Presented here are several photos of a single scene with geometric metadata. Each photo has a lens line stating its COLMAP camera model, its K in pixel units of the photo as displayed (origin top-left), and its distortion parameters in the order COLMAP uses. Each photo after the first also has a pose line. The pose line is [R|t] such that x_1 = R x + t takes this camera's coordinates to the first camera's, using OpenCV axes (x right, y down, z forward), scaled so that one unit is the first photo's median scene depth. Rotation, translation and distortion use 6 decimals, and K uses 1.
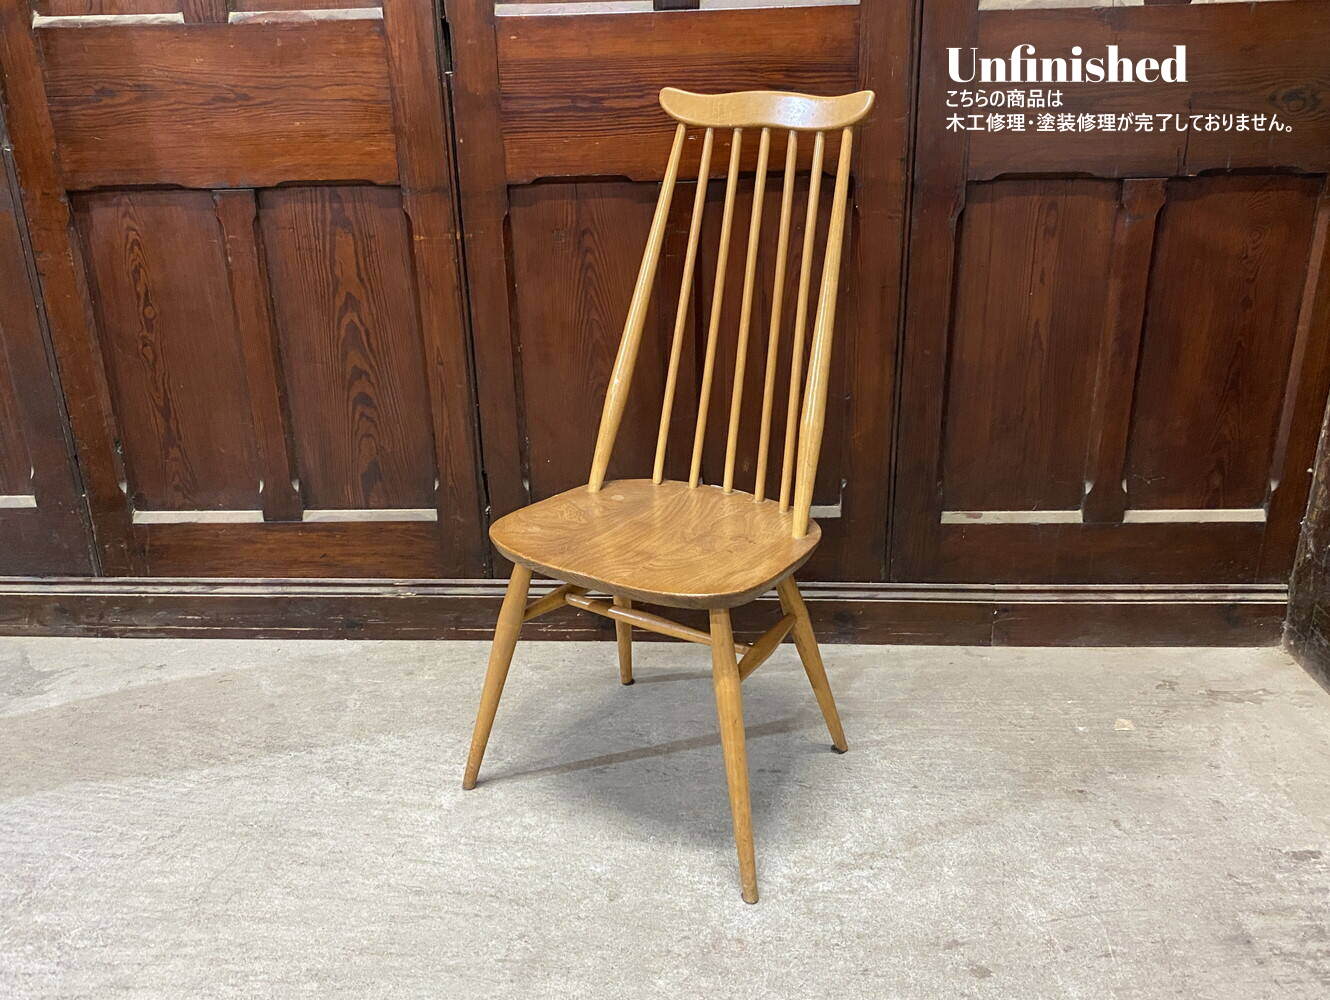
lens RADIAL K [[1211.7, 0, 652.8], [0, 1211.7, 511.6], [0, 0, 1]] dist [-0.001052, -0.010731]
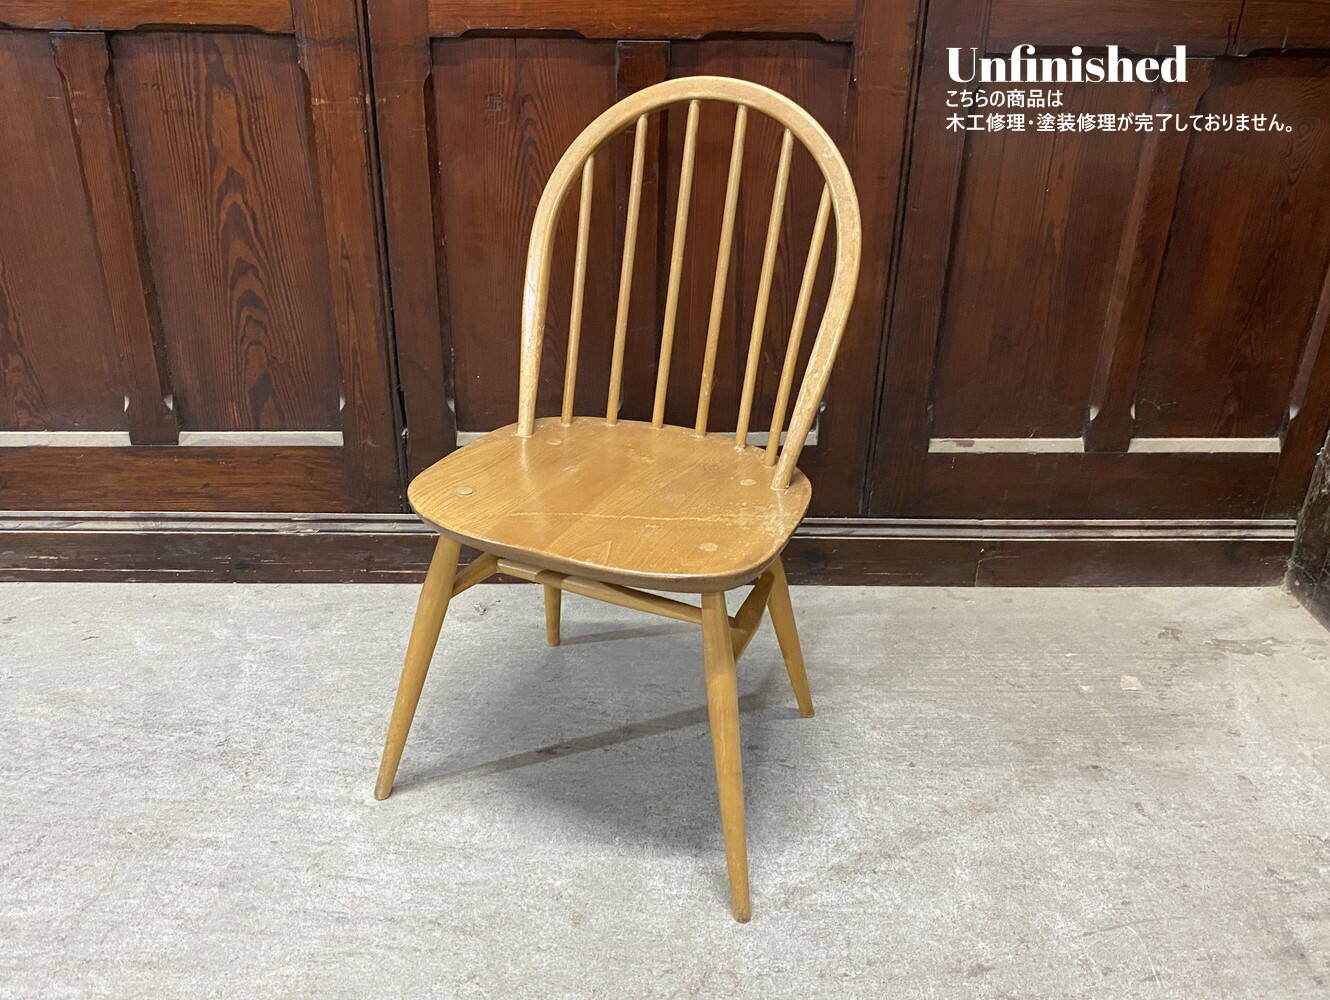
lens RADIAL K [[1209.6, 0, 646.1], [0, 1209.6, 495.4], [0, 0, 1]] dist [-0.018052, 0.023405]
pose [[0.995489, -0.000551, 0.094875, -0.053917], [-0.009104, 0.994814, 0.101303, -0.050098], [-0.094438, -0.101710, 0.990321, 0.161856]]
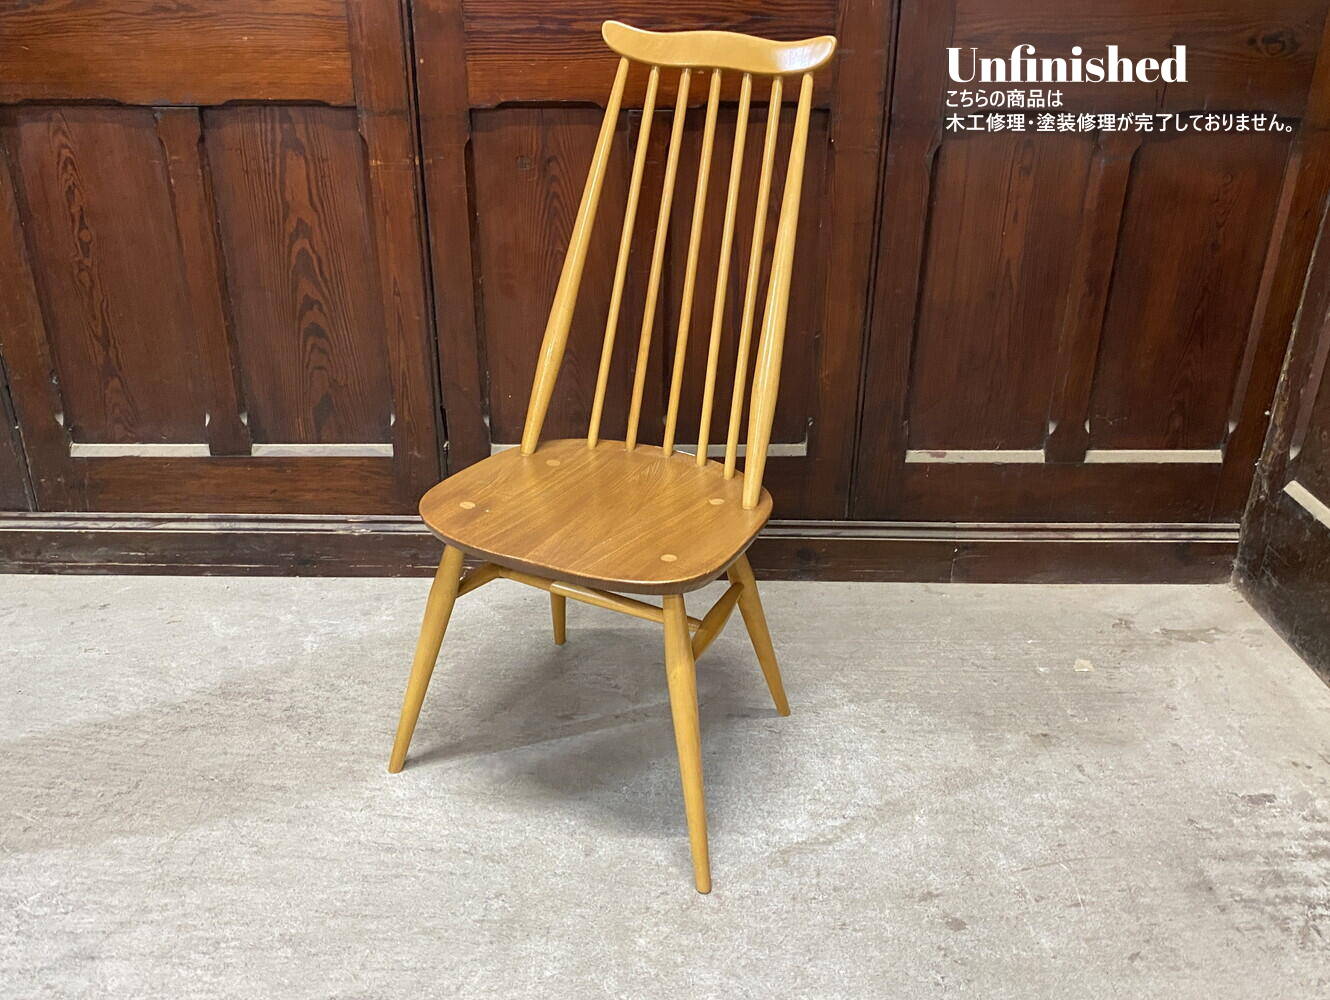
lens RADIAL K [[1208.1, 0, 649.5], [0, 1208.1, 482.8], [0, 0, 1]] dist [-0.005091, -0.004417]
pose [[0.997904, 0.003485, 0.064611, -0.039918], [-0.007843, 0.997700, 0.067325, -0.042198], [-0.064228, -0.067691, 0.995637, 0.026085]]
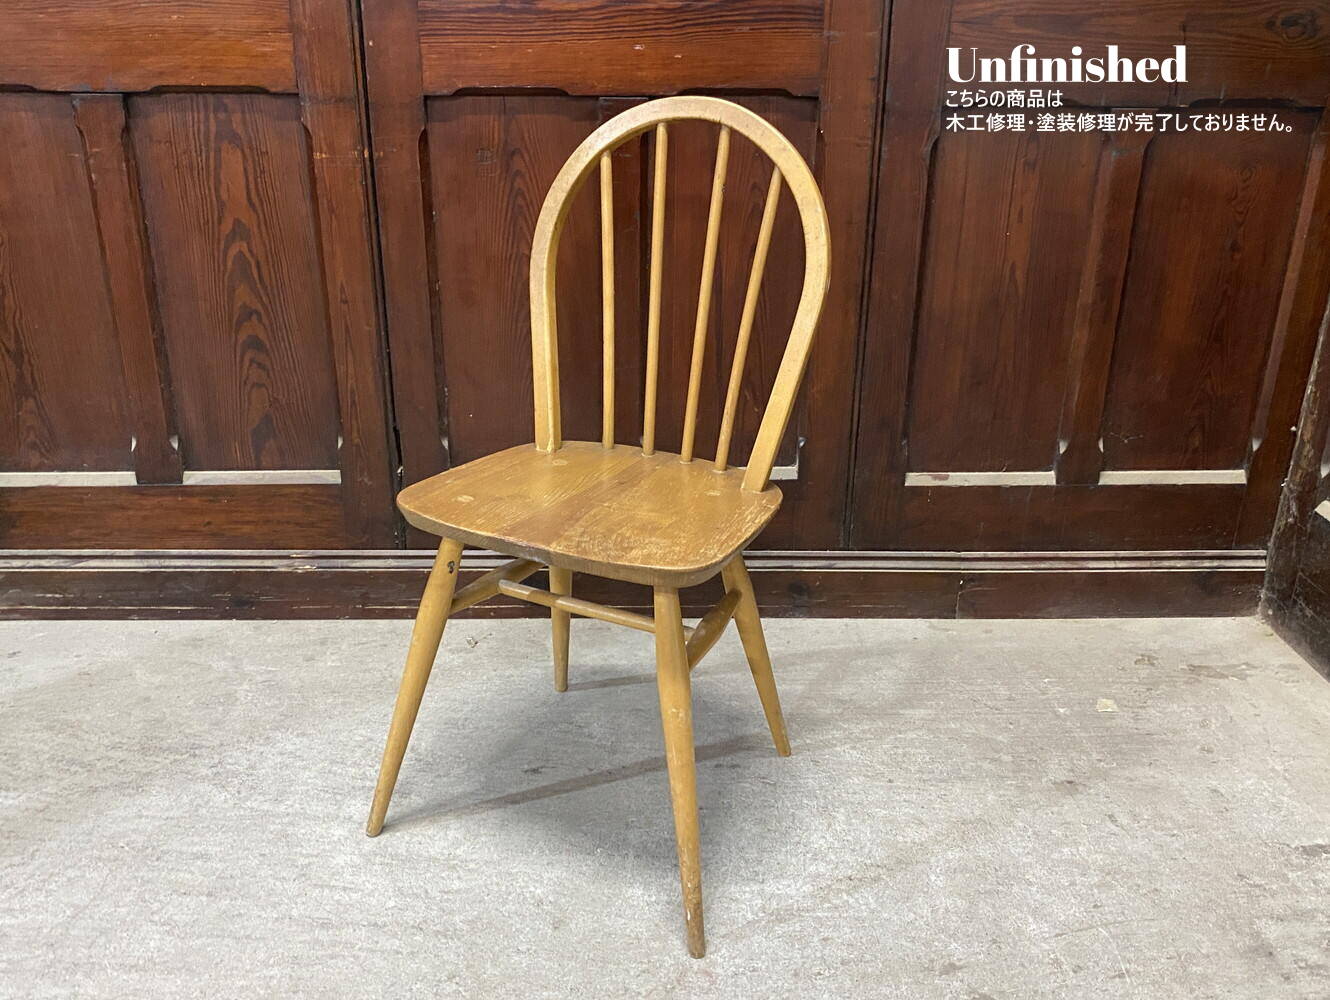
lens RADIAL K [[1215.3, 0, 662.8], [0, 1215.3, 484.3], [0, 0, 1]] dist [-0.016525, 0.020701]
pose [[0.995658, -0.001176, 0.093078, -0.031760], [-0.000109, 0.999905, 0.013797, -0.004286], [-0.093085, -0.013748, 0.995563, 0.117885]]
